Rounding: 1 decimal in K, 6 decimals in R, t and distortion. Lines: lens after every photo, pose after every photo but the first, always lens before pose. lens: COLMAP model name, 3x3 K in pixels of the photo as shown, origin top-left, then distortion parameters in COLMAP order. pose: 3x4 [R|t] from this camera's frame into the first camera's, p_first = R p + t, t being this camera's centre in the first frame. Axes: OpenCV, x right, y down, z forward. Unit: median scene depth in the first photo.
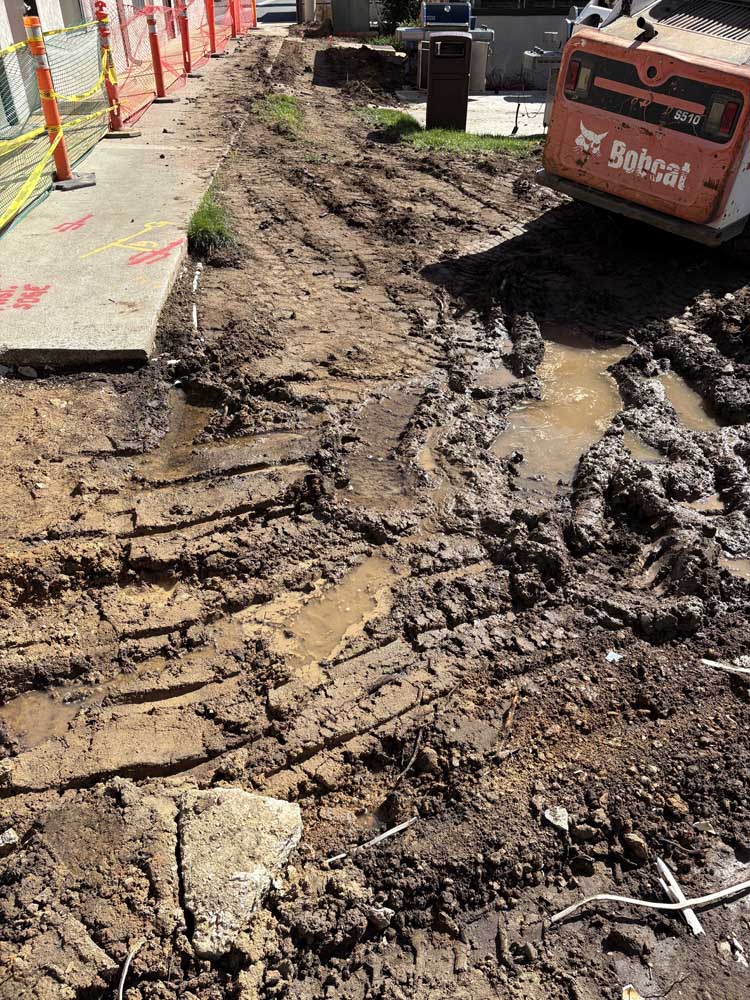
lens RADIAL K [[750.0, 0, 373.2], [0, 750.0, 501.0], [0, 0, 1]] dist [0.037172, -0.029238]
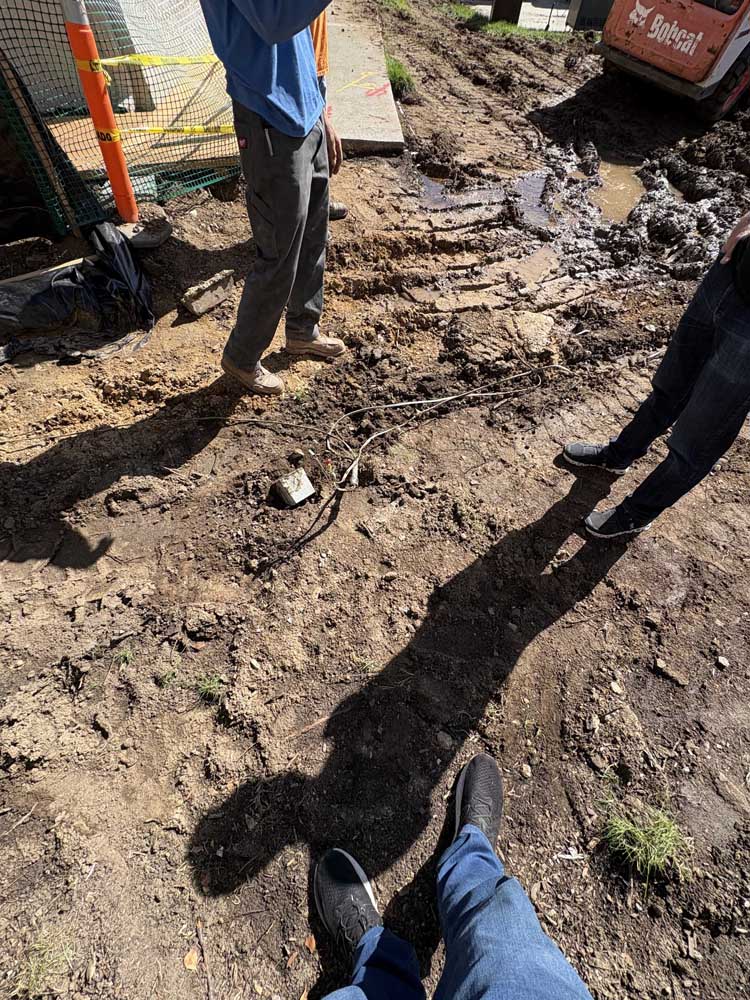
lens RADIAL K [[396.7, 0, 373.5], [0, 396.7, 499.6], [0, 0, 1]] dist [-0.001478, 0.000031]
pose [[0.999490, 0.031613, 0.004405, -0.397231], [-0.030928, 0.925077, 0.378518, 0.279344], [0.007891, -0.378461, 0.925584, -0.273595]]
